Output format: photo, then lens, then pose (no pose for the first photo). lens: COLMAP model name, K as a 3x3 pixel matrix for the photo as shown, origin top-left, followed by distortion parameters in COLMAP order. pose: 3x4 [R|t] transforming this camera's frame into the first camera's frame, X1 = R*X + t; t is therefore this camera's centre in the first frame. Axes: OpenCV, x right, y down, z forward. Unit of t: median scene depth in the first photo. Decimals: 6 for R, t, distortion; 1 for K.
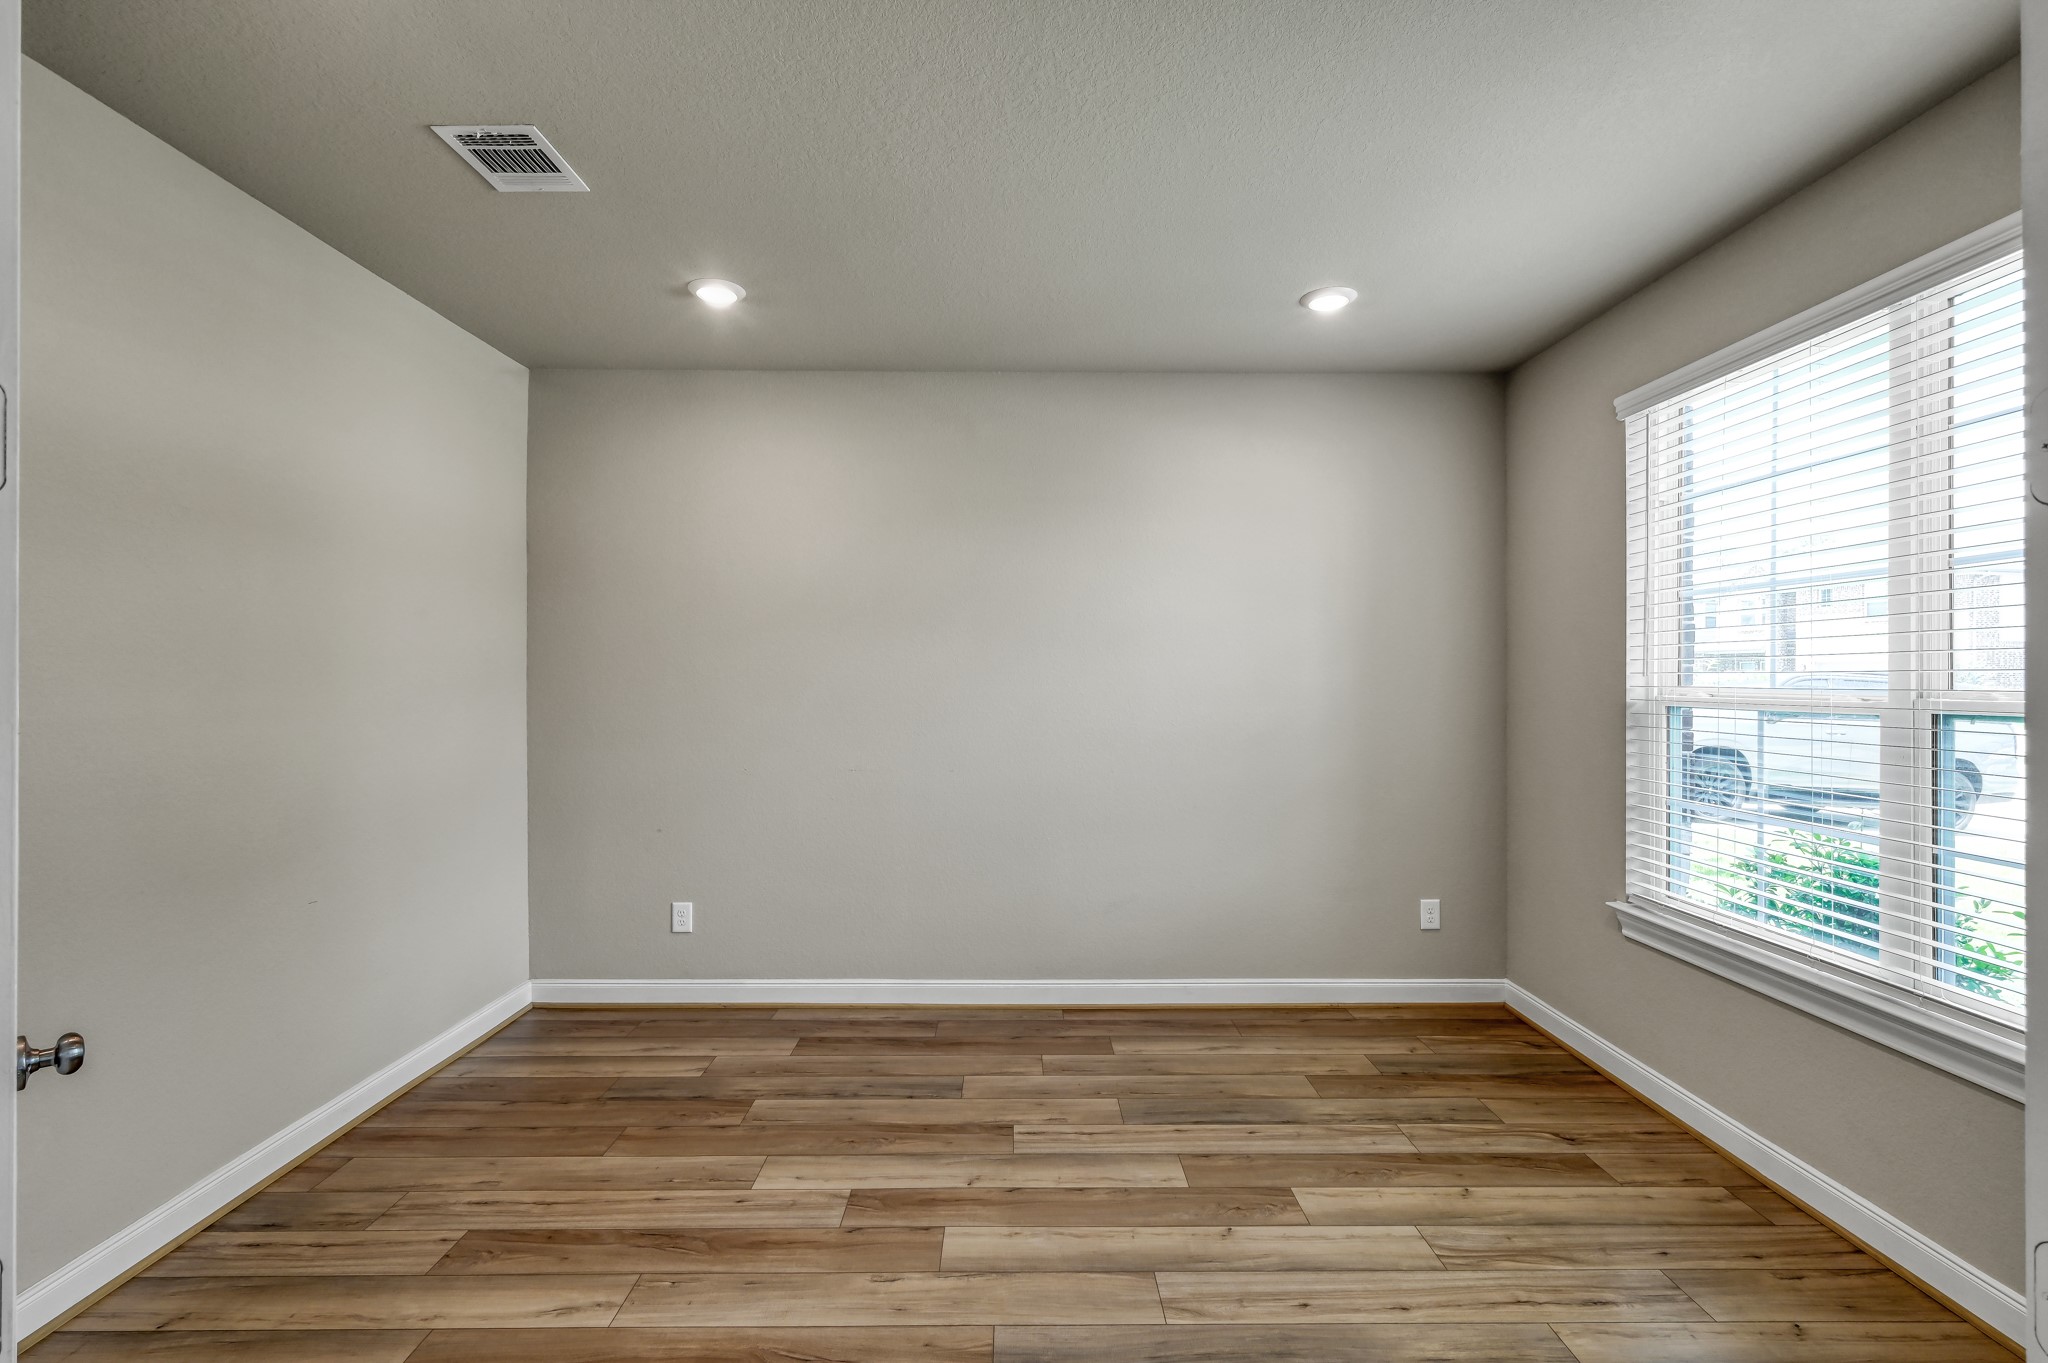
lens RADIAL K [[933.8, 0, 1026.8], [0, 933.8, 681.8], [0, 0, 1]] dist [0.001853, 0.000094]
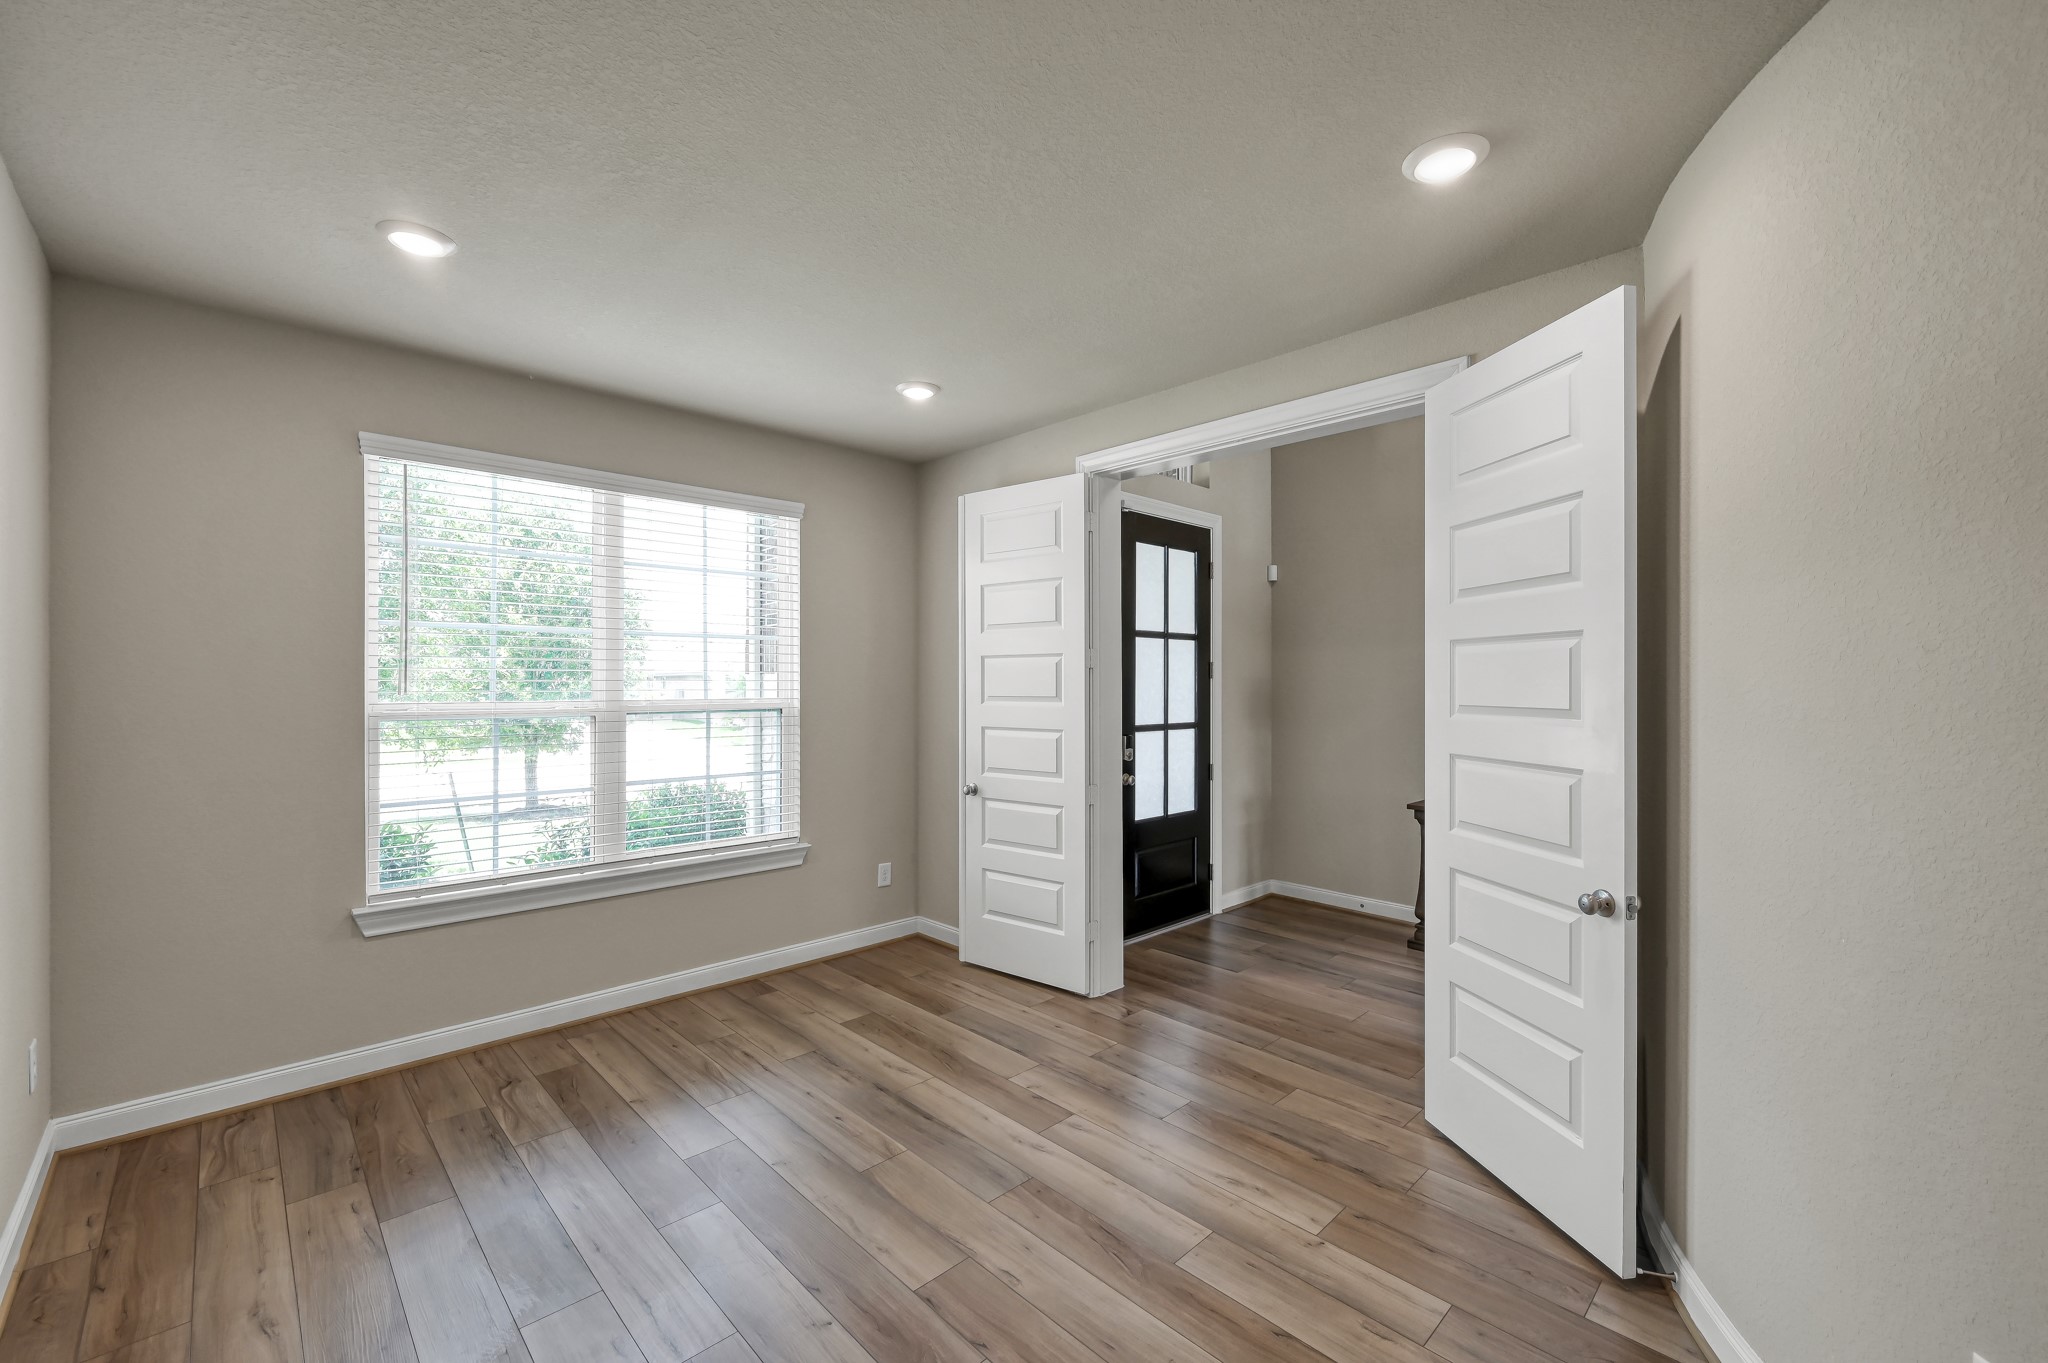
lens RADIAL K [[854.5, 0, 1028.7], [0, 854.5, 684.7], [0, 0, 1]] dist [-0.003360, -0.000407]
pose [[-0.706142, -0.003319, 0.708063, -0.681132], [-0.001522, 0.999994, 0.003169, -0.025433], [-0.708069, 0.001161, -0.706142, 1.341552]]
